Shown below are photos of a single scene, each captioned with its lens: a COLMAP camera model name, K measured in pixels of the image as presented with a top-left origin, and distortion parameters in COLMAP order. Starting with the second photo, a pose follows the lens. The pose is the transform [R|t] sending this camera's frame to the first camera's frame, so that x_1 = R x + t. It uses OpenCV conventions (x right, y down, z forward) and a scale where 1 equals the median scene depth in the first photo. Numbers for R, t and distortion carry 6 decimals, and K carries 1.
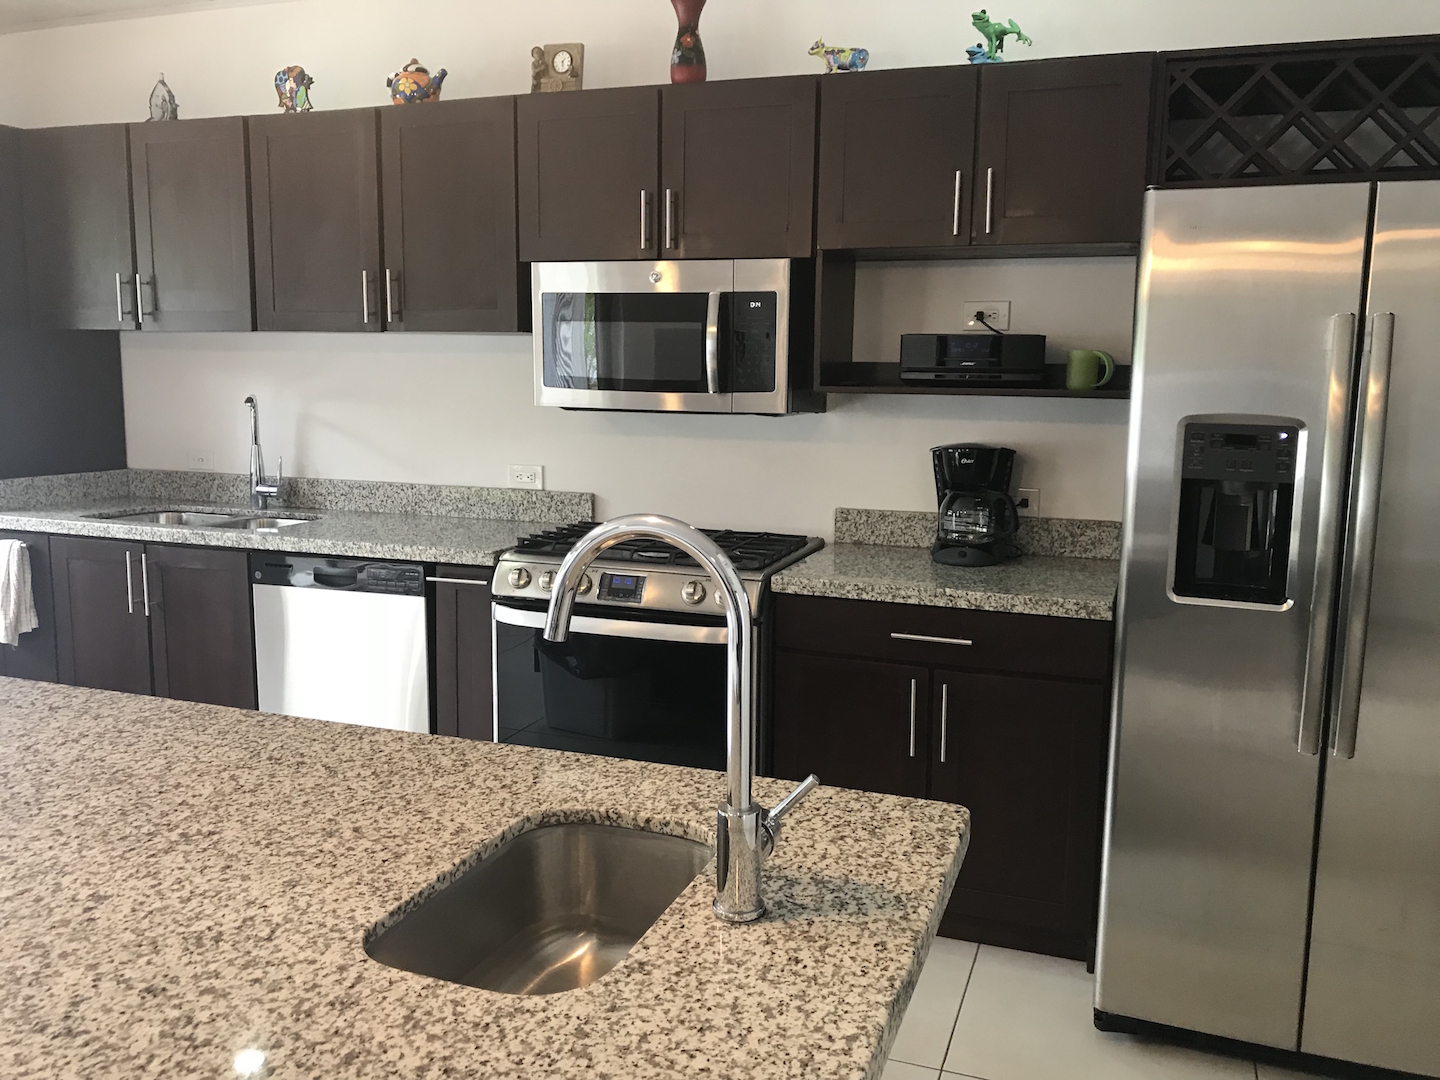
lens RADIAL K [[1184.9, 0, 720.0], [0, 1184.9, 540.0], [0, 0, 1]] dist [0.006388, -0.001612]
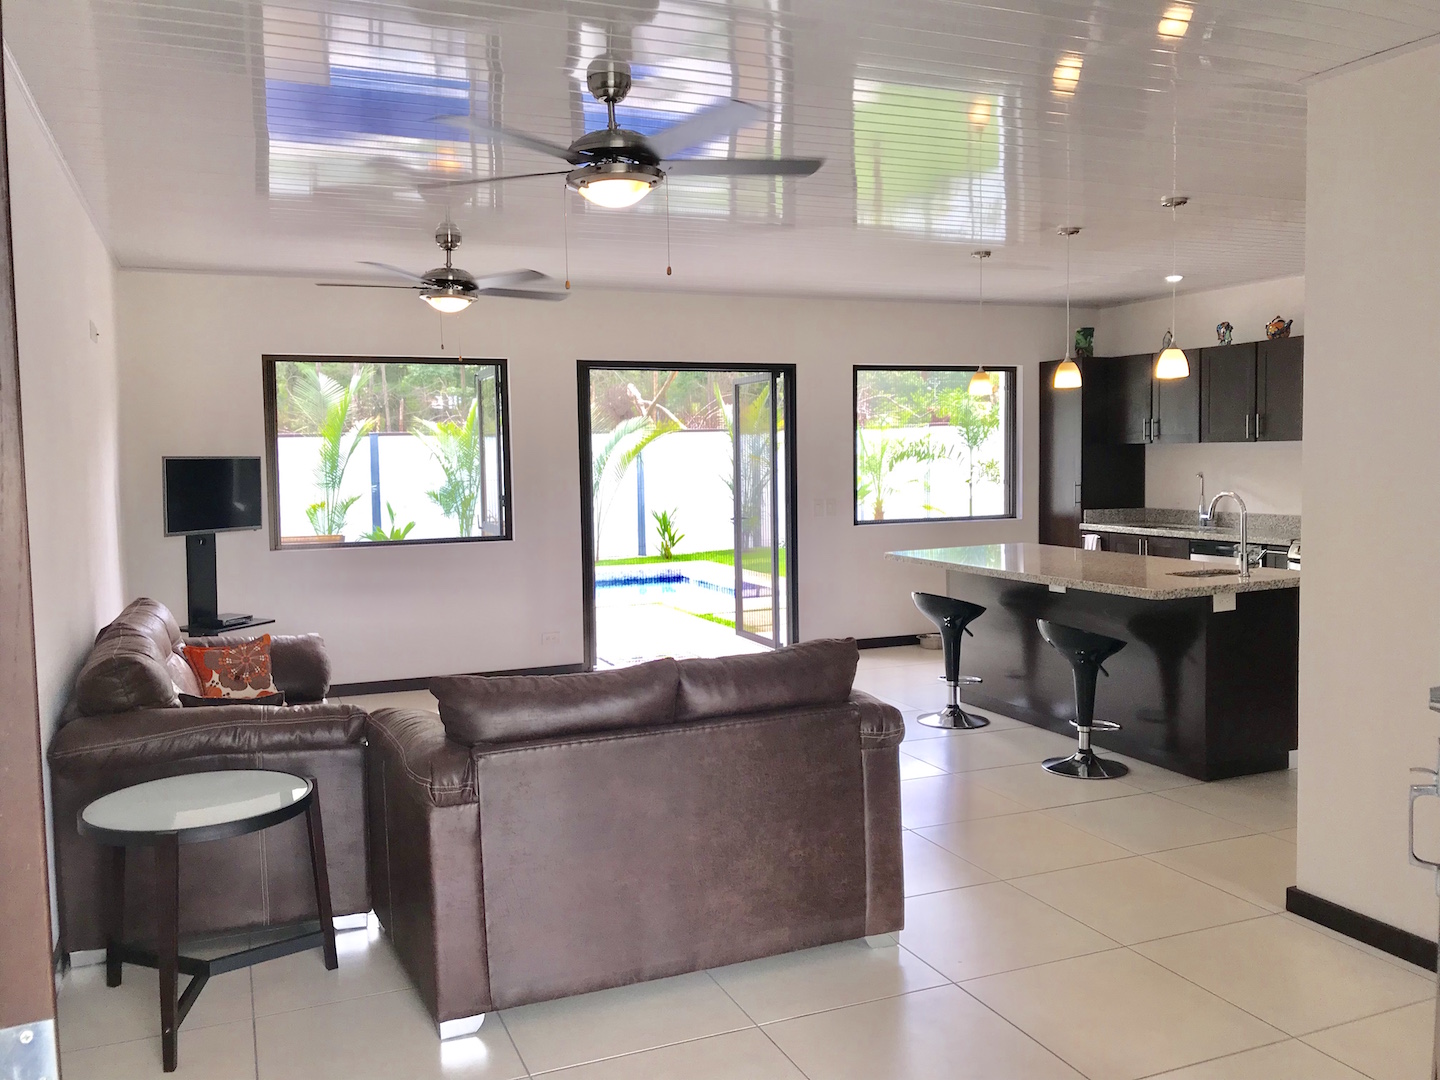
lens RADIAL K [[1201.1, 0, 725.2], [0, 1201.1, 536.0], [0, 0, 1]] dist [-0.066336, 0.132233]
pose [[0.683497, 0.026418, -0.729475, 0.643306], [-0.078878, 0.996166, -0.037830, 0.154697], [0.725679, 0.083396, 0.682961, -1.171802]]
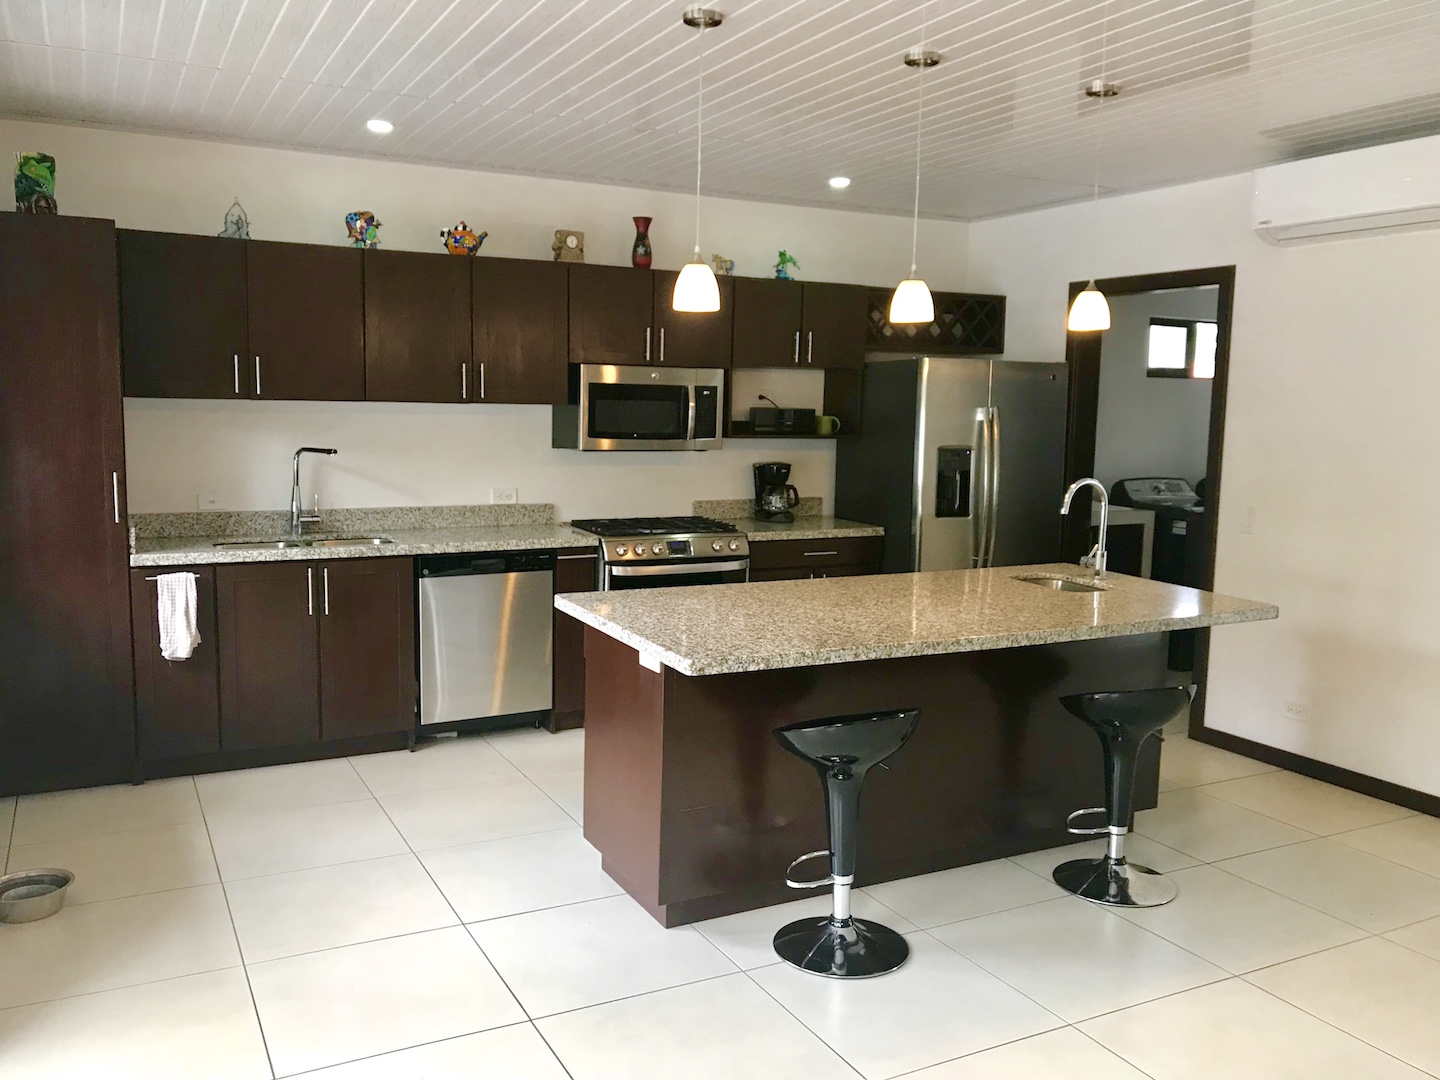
lens RADIAL K [[1182.9, 0, 716.4], [0, 1182.9, 578.2], [0, 0, 1]] dist [-0.007289, -0.003989]
pose [[0.670702, -0.110742, 0.733413, -1.182244], [0.097067, 0.993393, 0.061231, -0.016442], [-0.735348, 0.030122, 0.677020, -0.236294]]
